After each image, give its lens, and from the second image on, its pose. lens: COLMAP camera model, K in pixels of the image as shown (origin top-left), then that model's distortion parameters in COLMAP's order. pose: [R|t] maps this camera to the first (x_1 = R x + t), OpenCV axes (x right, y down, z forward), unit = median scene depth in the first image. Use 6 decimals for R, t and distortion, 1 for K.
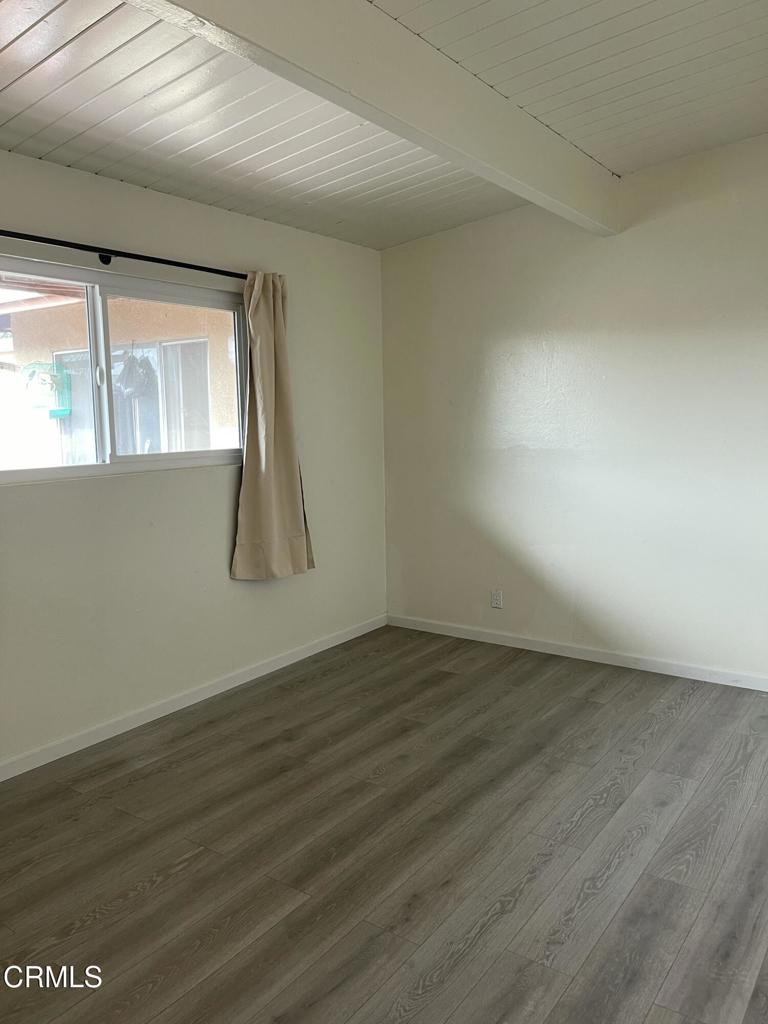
lens RADIAL K [[768.7, 0, 384.0], [0, 768.7, 512.0], [0, 0, 1]] dist [0.036658, -0.087663]
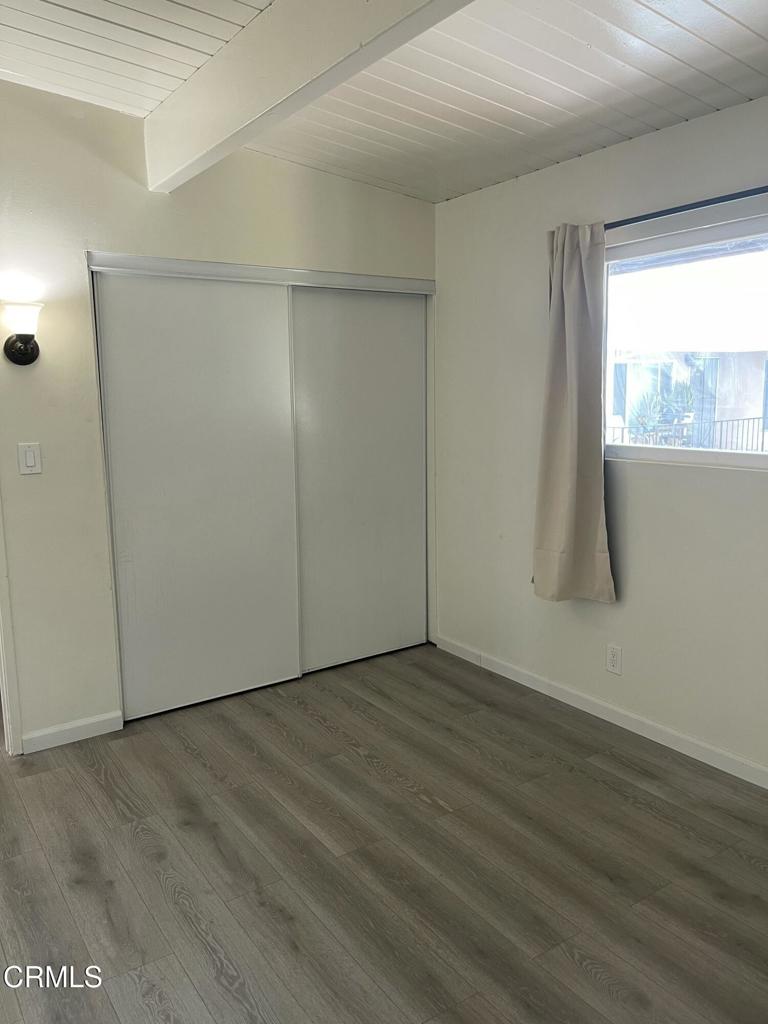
lens RADIAL K [[768.7, 0, 384.0], [0, 768.7, 512.0], [0, 0, 1]] dist [0.036658, -0.087663]
pose [[-0.348646, 0.173136, -0.921124, 0.738992], [-0.095510, 0.971111, 0.218682, -0.200510], [0.932375, 0.164219, -0.322038, 1.233763]]
